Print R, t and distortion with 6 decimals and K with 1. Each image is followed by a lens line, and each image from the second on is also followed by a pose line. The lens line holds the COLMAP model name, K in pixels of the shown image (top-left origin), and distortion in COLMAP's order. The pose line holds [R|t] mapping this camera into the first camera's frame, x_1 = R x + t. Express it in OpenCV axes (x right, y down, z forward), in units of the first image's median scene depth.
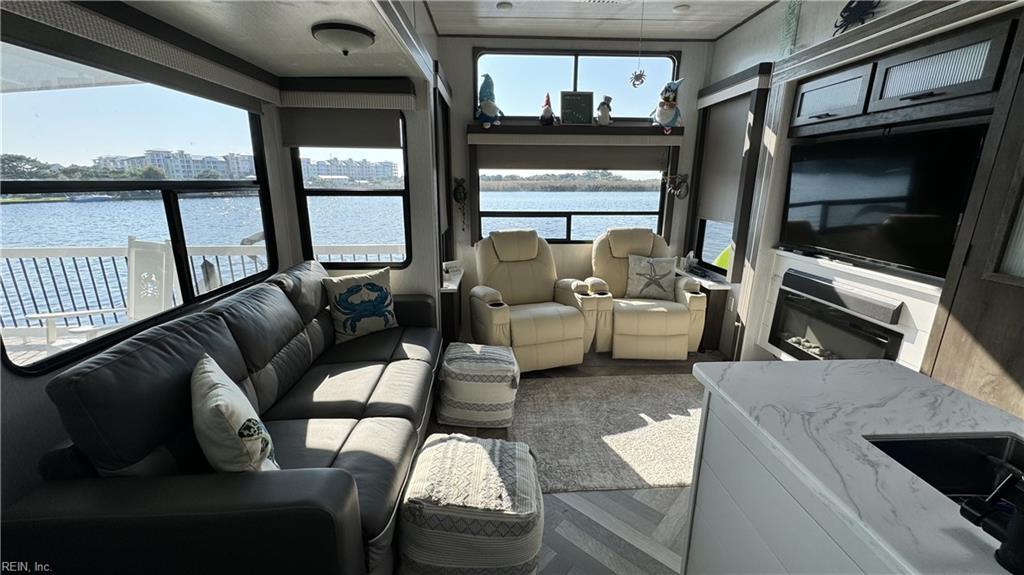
lens RADIAL K [[406.2, 0, 514.9], [0, 406.2, 288.5], [0, 0, 1]] dist [-0.000933, -0.000082]
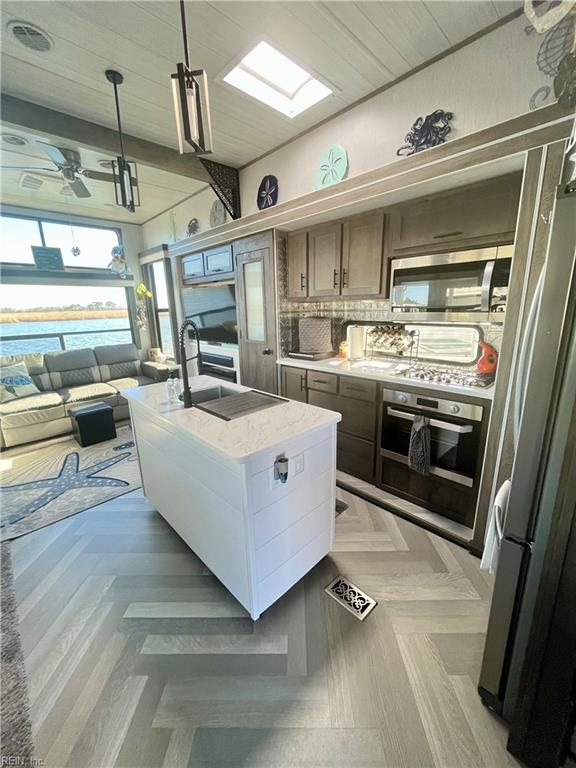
lens RADIAL K [[310.1, 0, 285.2], [0, 310.1, 380.6], [0, 0, 1]] dist [0.001003, -0.000075]
pose [[0.754633, -0.175930, 0.632121, 0.019773], [0.194991, 0.979990, 0.039965, 0.087352], [-0.626504, 0.093099, 0.773838, -0.311922]]
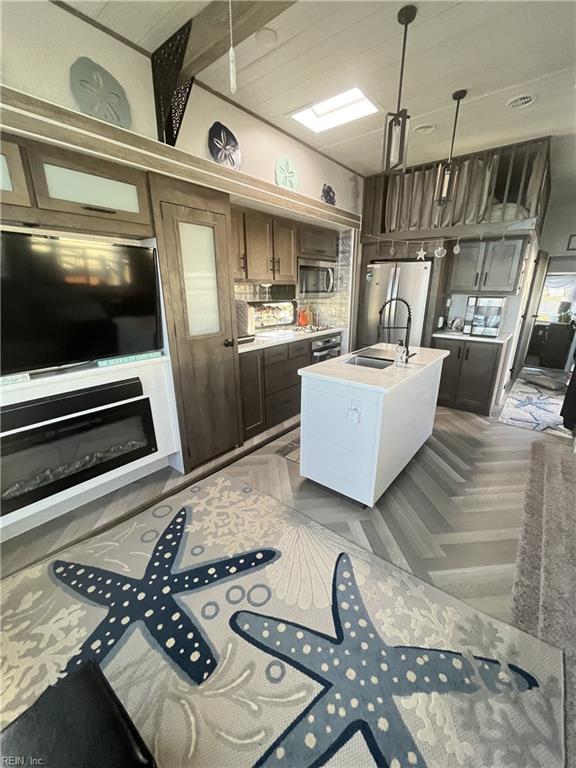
lens RADIAL K [[310.1, 0, 290.2], [0, 310.1, 381.4], [0, 0, 1]] dist [0.001003, -0.000075]
pose [[-0.747717, -0.199493, 0.633342, -0.034839], [0.166752, 0.866825, 0.469902, -0.195258], [-0.642739, 0.456964, -0.614874, 0.739371]]
